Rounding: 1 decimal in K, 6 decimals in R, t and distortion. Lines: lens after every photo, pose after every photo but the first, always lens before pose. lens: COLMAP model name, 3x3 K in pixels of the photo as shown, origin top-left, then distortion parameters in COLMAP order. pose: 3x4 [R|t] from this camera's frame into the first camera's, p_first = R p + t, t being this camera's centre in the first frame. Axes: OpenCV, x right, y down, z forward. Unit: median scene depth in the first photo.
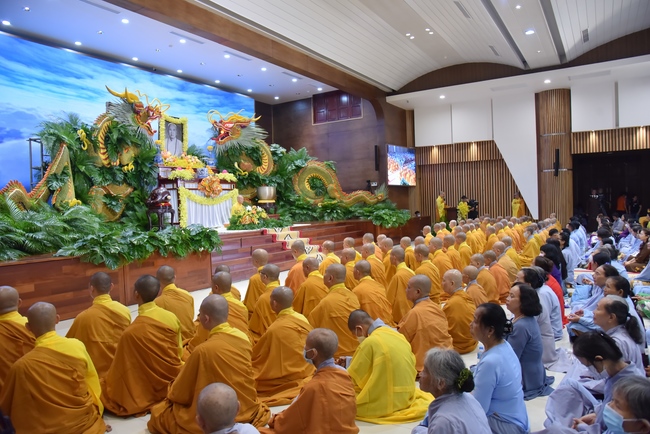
lens RADIAL K [[438.7, 0, 320.0], [0, 438.7, 218.8], [0, 0, 1]] dist [-0.102802, 0.045889]
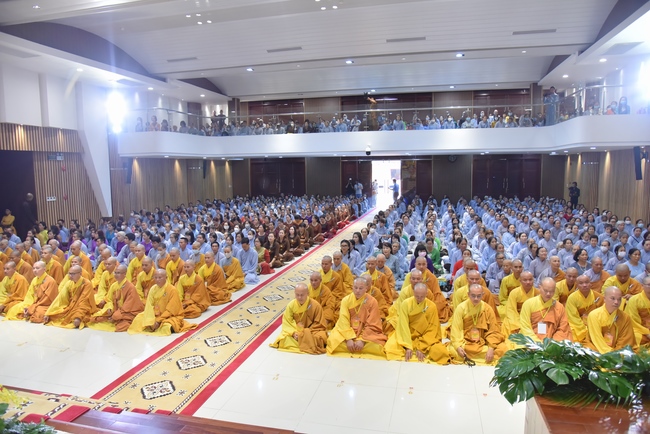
lens RADIAL K [[438.7, 0, 327.2], [0, 438.7, 217.5], [0, 0, 1]] dist [-0.102802, 0.045889]
pose [[-0.344189, -0.067209, 0.936492, -0.269574], [0.054119, 0.994356, 0.091252, -0.073522], [-0.937339, 0.082090, -0.338609, 0.704715]]
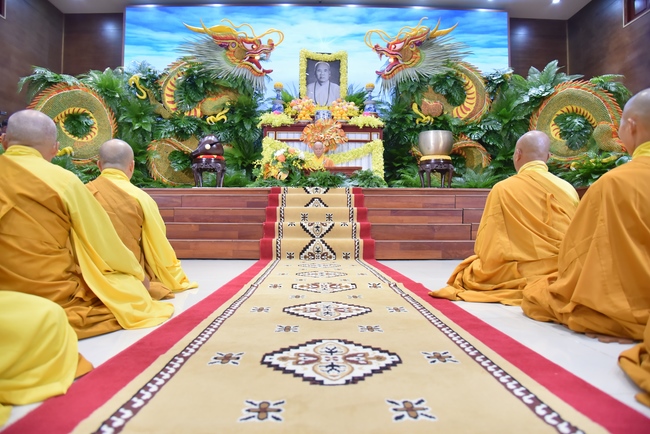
lens RADIAL K [[438.7, 0, 326.3], [0, 438.7, 213.9], [0, 0, 1]] dist [-0.102802, 0.045889]
pose [[0.560417, 0.016774, -0.828041, 0.254259], [-0.049148, 0.998707, -0.013032, 0.043921], [0.826751, 0.047999, 0.560516, 0.541245]]
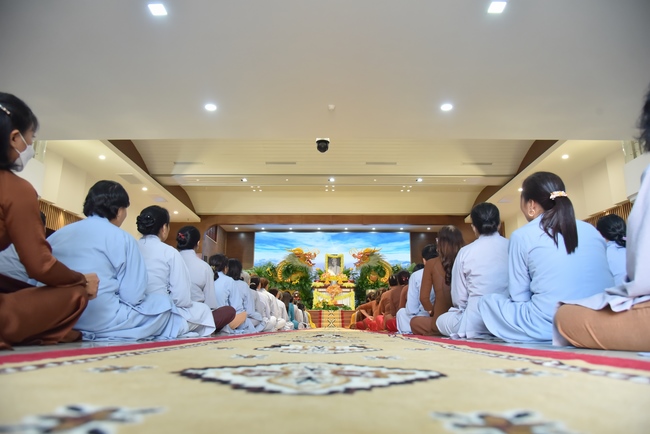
lens RADIAL K [[438.7, 0, 325.1], [0, 438.7, 219.8], [0, 0, 1]] dist [-0.102802, 0.045889]
pose [[0.524254, -0.166421, -0.835142, 1.179618], [-0.051907, 0.972649, -0.226407, 0.053304], [0.849978, 0.162045, 0.501277, -0.043797]]
